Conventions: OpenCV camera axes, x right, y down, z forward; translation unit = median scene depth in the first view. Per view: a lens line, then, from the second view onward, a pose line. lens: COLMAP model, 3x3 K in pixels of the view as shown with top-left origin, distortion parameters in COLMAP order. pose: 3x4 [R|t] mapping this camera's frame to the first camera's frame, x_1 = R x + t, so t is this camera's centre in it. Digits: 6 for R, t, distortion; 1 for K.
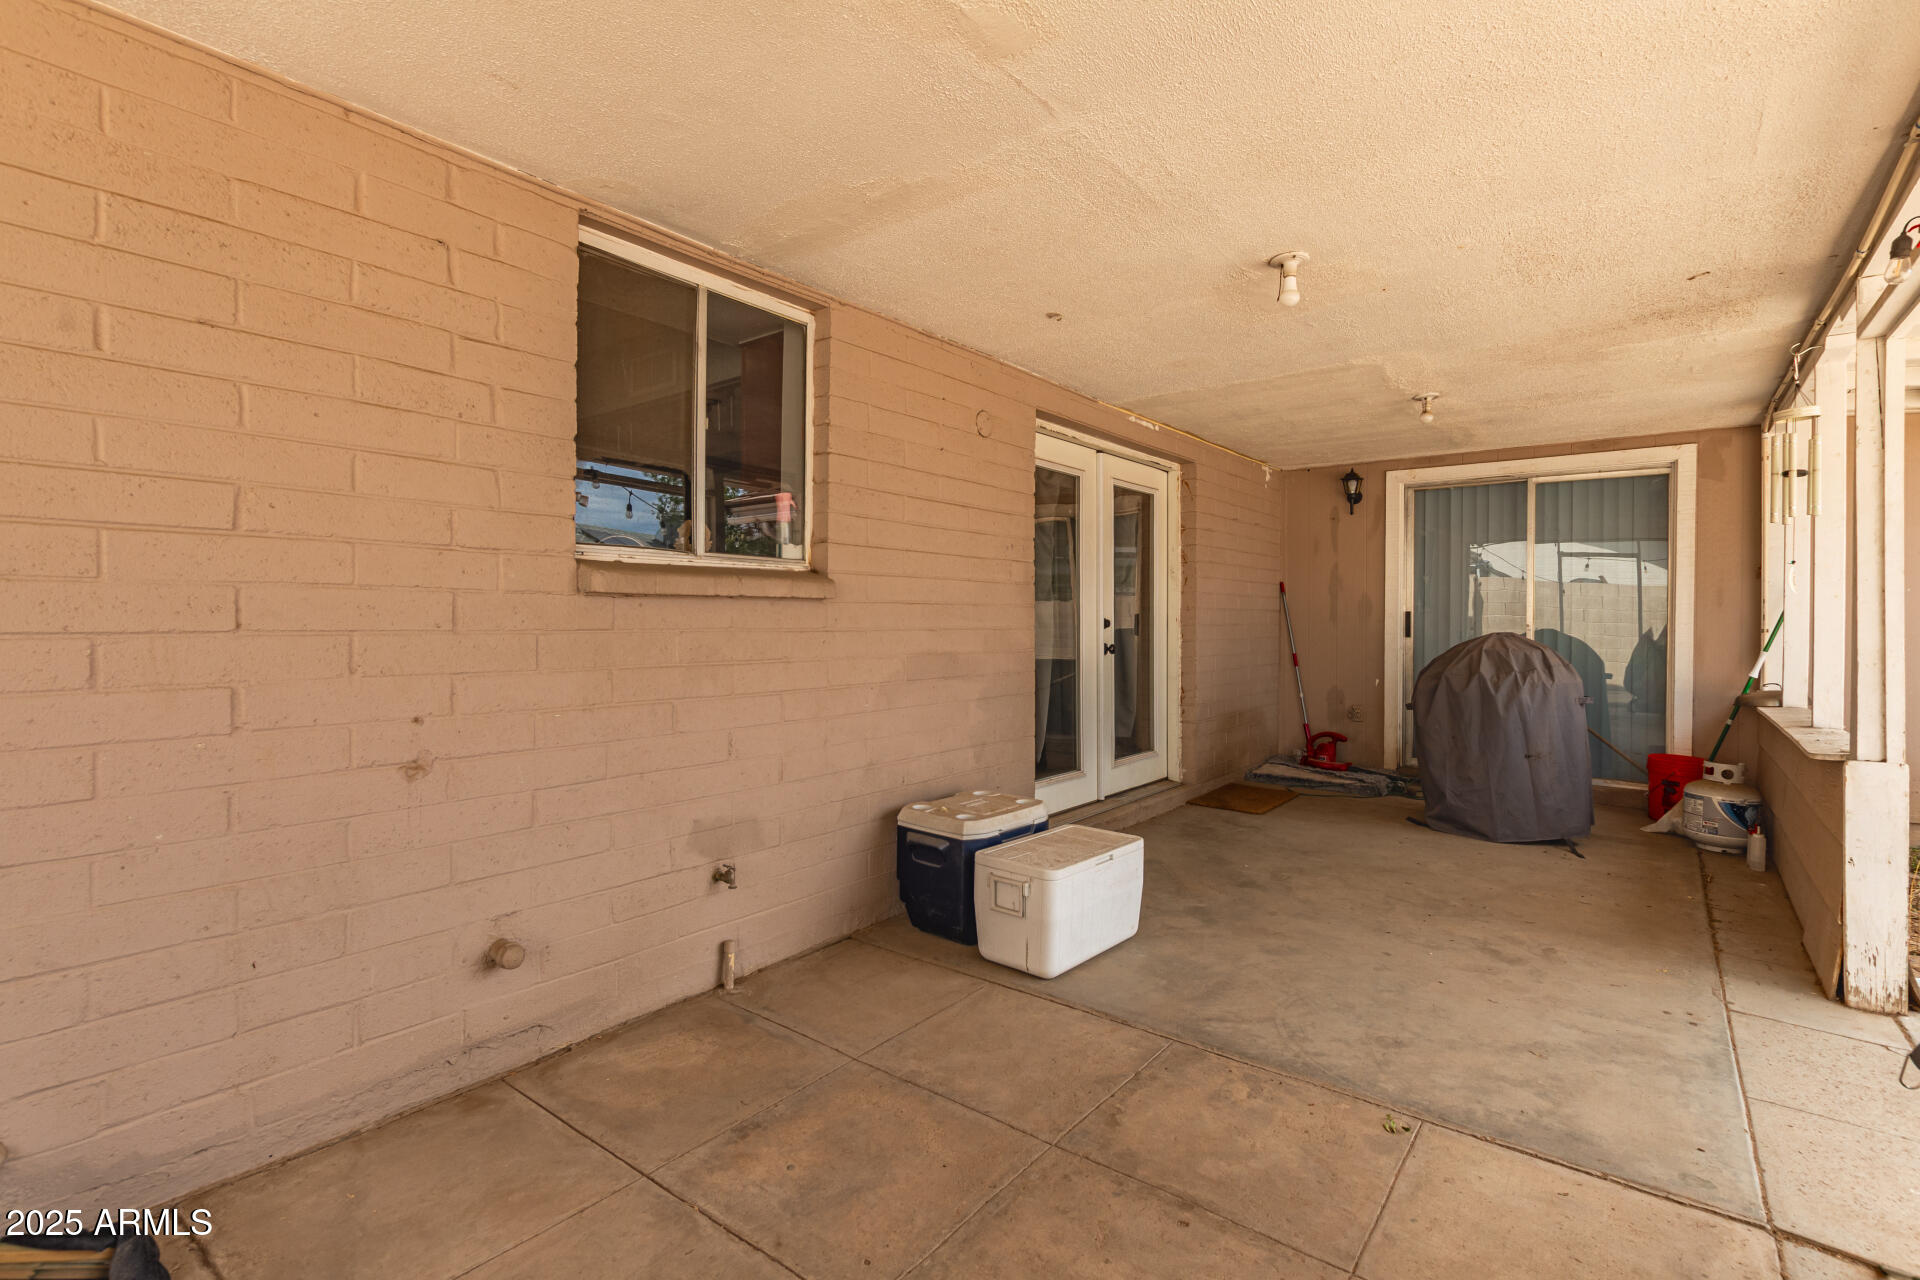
lens RADIAL K [[889.2, 0, 963.5], [0, 889.2, 636.8], [0, 0, 1]] dist [0.001078, -0.000630]
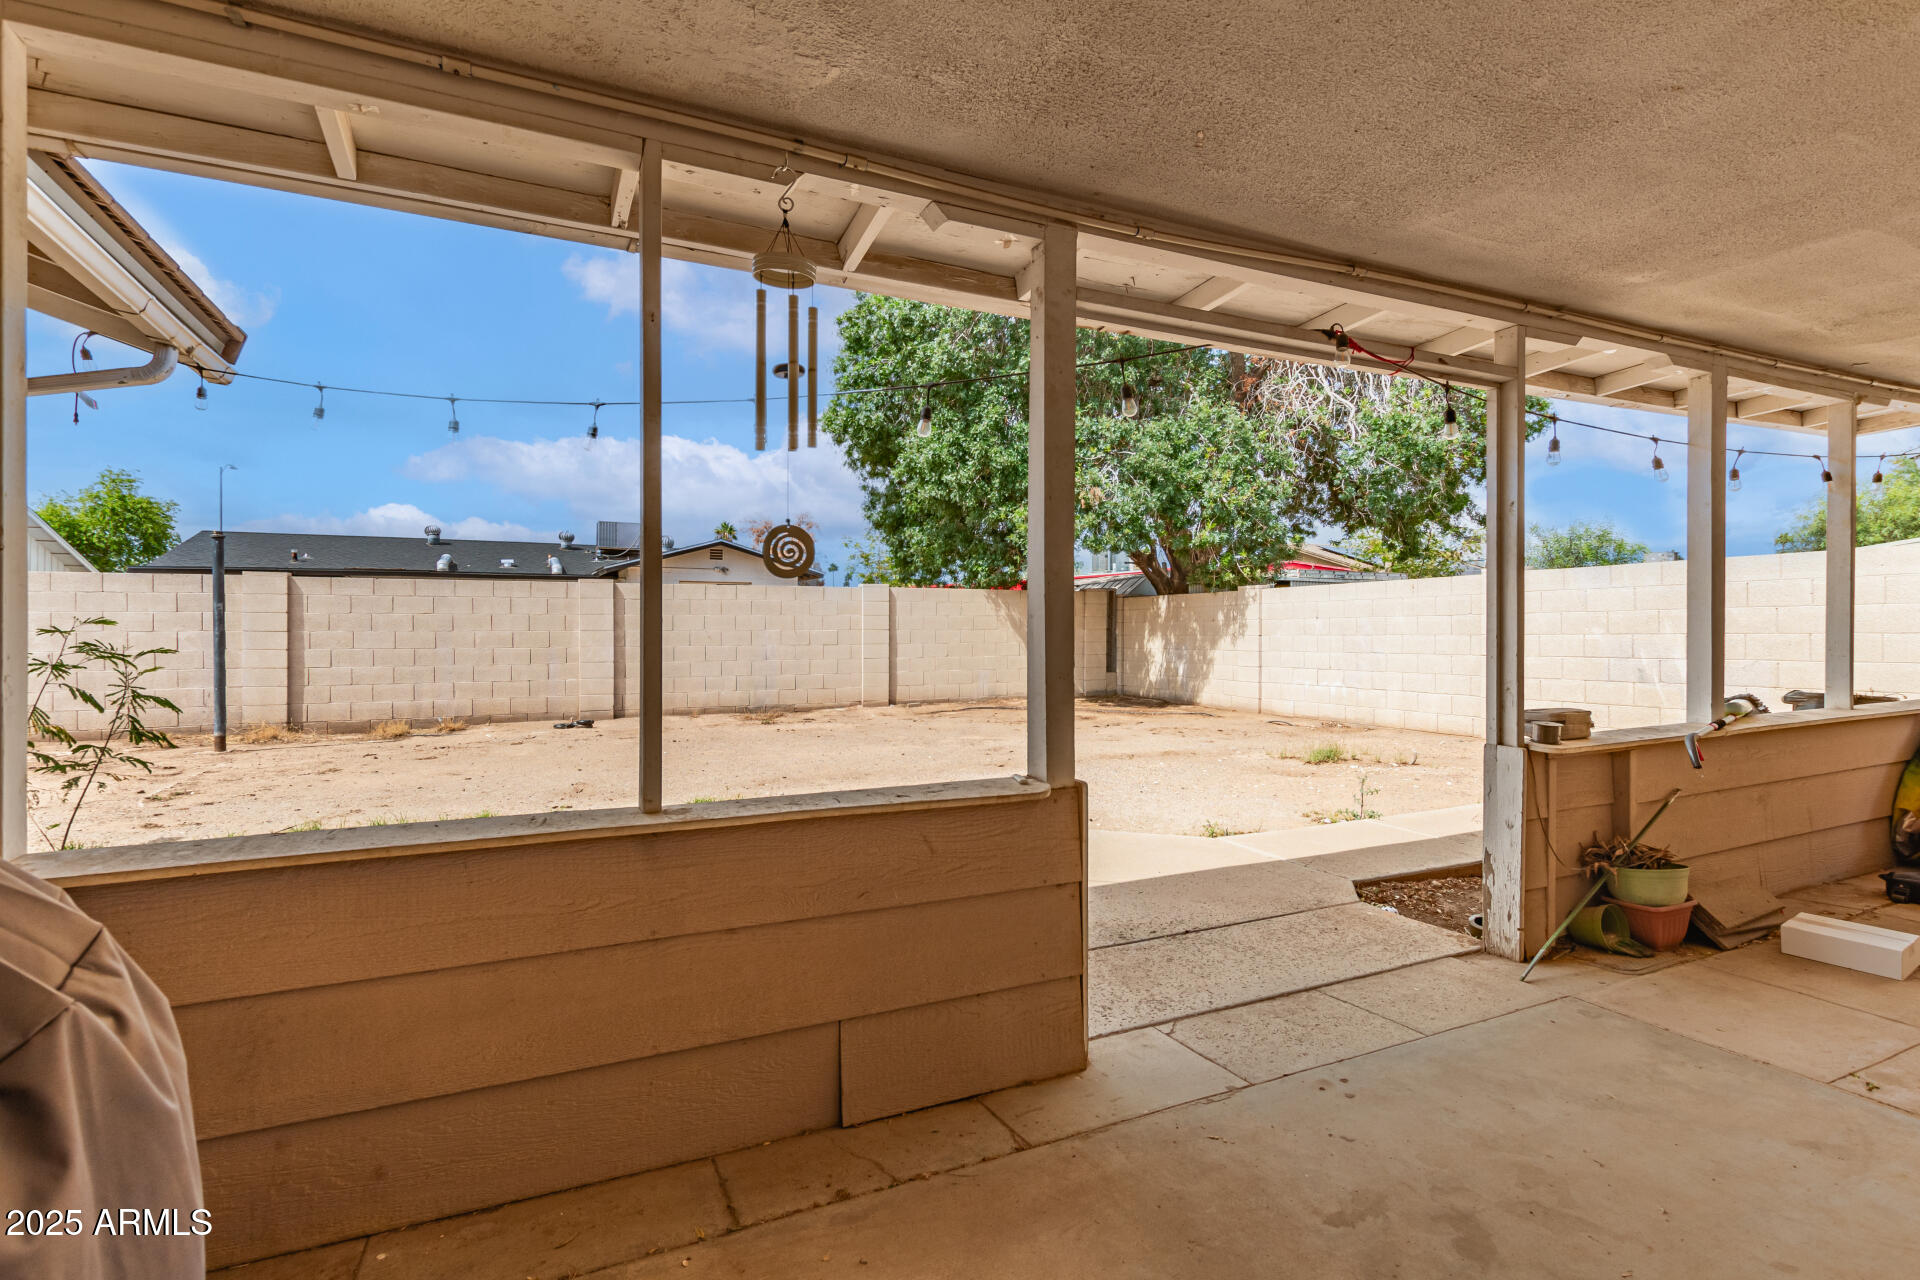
lens RADIAL K [[889.2, 0, 963.5], [0, 889.2, 636.8], [0, 0, 1]] dist [0.001078, -0.000630]
pose [[-0.887651, -0.010888, 0.460387, 0.756937], [-0.002085, 0.999805, 0.019625, -0.006207], [-0.460511, 0.016460, -0.887501, 1.919746]]
